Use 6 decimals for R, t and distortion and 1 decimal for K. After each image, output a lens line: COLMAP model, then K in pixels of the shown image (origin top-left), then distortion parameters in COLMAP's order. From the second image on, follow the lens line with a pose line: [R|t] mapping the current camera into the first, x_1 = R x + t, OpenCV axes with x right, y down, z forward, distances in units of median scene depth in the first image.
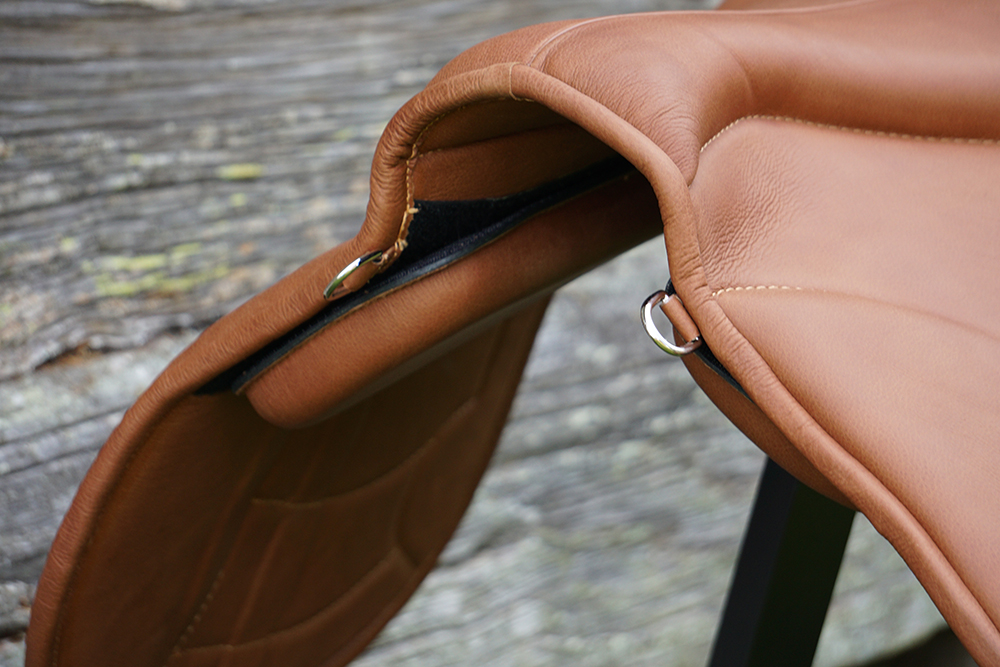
lens RADIAL K [[5577.2, 0, 500.0], [0, 5577.2, 333.5], [0, 0, 1]] dist [2.403497, -4.258647]
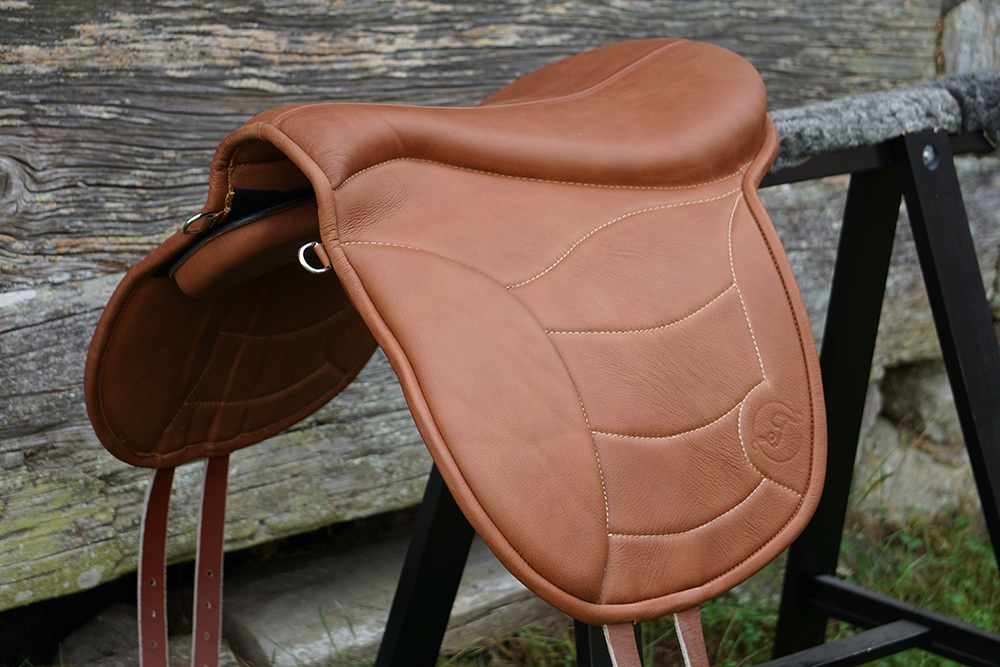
lens RADIAL K [[2707.1, 0, 500.0], [0, 2707.1, 333.5], [0, 0, 1]] dist [0.482633, 0.780338]
pose [[0.975688, 0.075090, -0.205897, 0.252181], [-0.069631, 0.997005, 0.033644, -0.010076], [0.207807, -0.018490, 0.977995, 0.055690]]
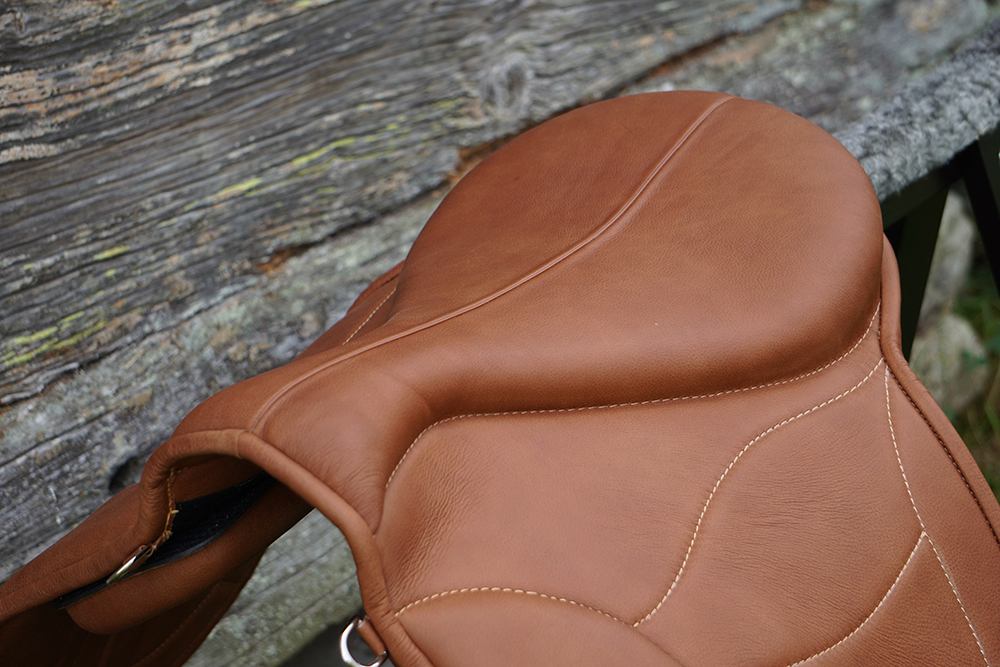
lens RADIAL K [[3139.2, 0, 499.8], [0, 3139.2, 348.6], [0, 0, 1]] dist [0.747621, 1.653603]
pose [[0.999501, -0.031577, 0.000890, 0.054315], [0.030632, 0.975715, 0.216891, -0.193800], [-0.007717, -0.216756, 0.976195, 0.252138]]
